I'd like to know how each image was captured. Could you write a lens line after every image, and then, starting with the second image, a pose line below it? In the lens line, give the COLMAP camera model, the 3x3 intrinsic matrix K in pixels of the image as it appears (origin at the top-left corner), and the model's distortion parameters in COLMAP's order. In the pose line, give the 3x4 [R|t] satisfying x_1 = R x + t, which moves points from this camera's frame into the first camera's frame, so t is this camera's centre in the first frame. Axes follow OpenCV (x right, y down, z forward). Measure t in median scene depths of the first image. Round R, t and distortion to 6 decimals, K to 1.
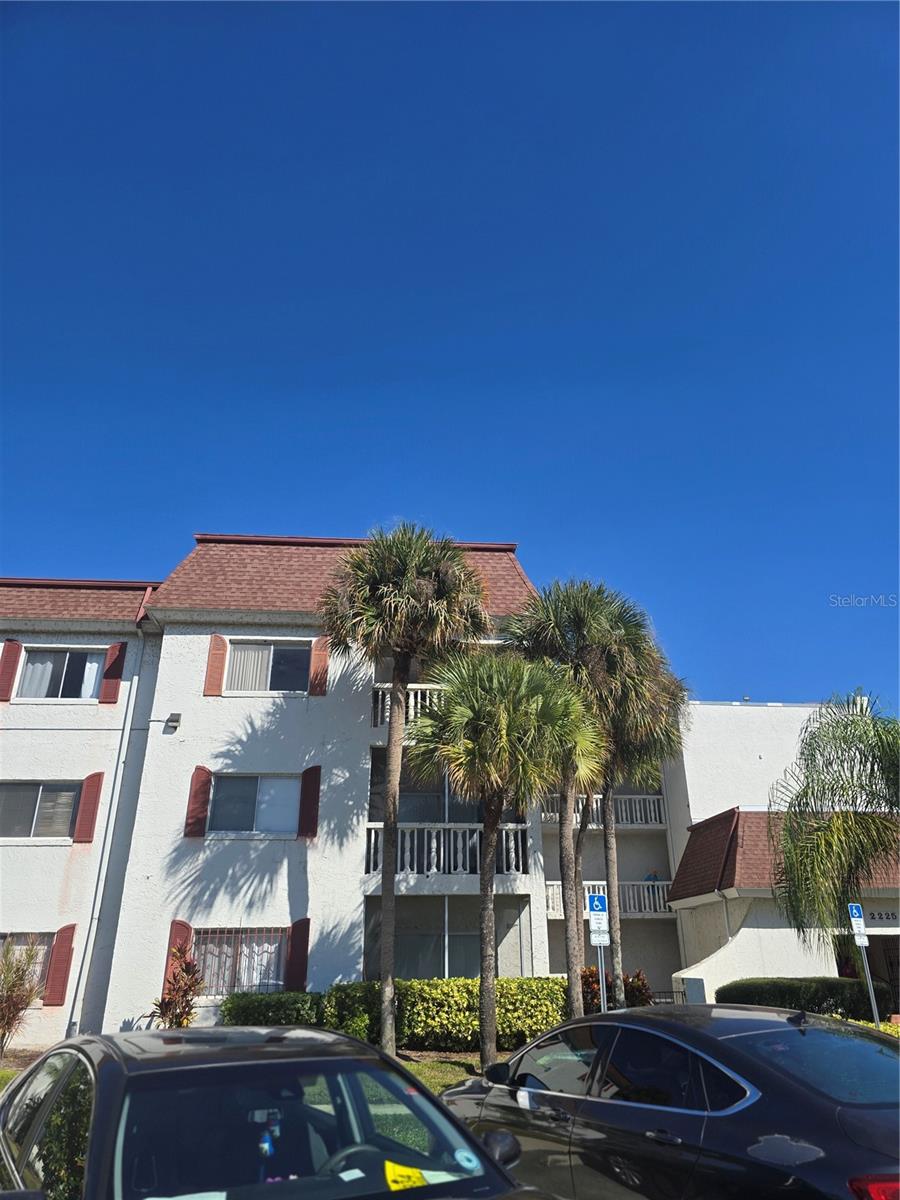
lens RADIAL K [[818.3, 0, 450.0], [0, 818.3, 600.0], [0, 0, 1]] dist [0.055763, -0.066193]
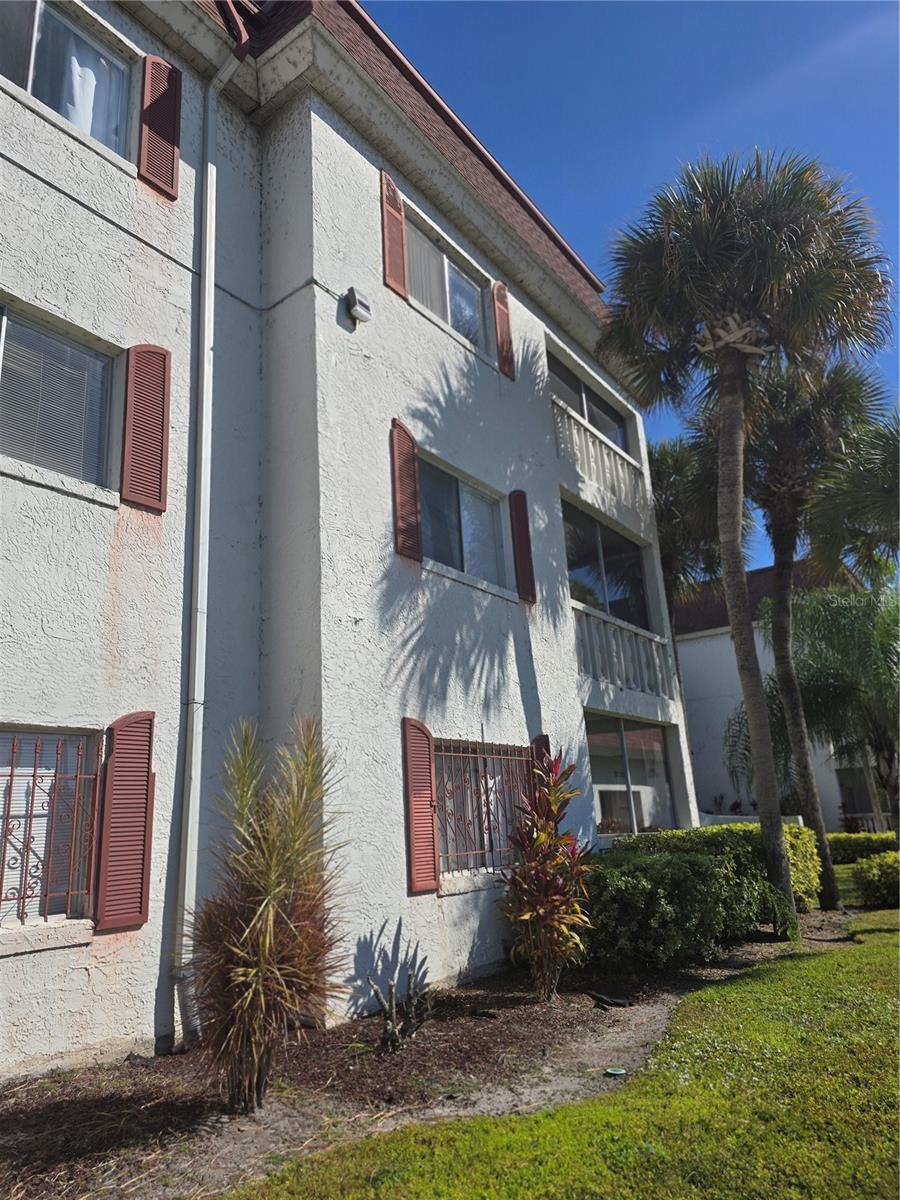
lens RADIAL K [[818.3, 0, 450.0], [0, 818.3, 600.0], [0, 0, 1]] dist [0.055763, -0.066193]
pose [[0.652720, 0.181887, 0.735442, -0.644965], [-0.274221, 0.961651, 0.005545, 0.304206], [-0.706229, -0.205293, 0.677565, 0.662481]]
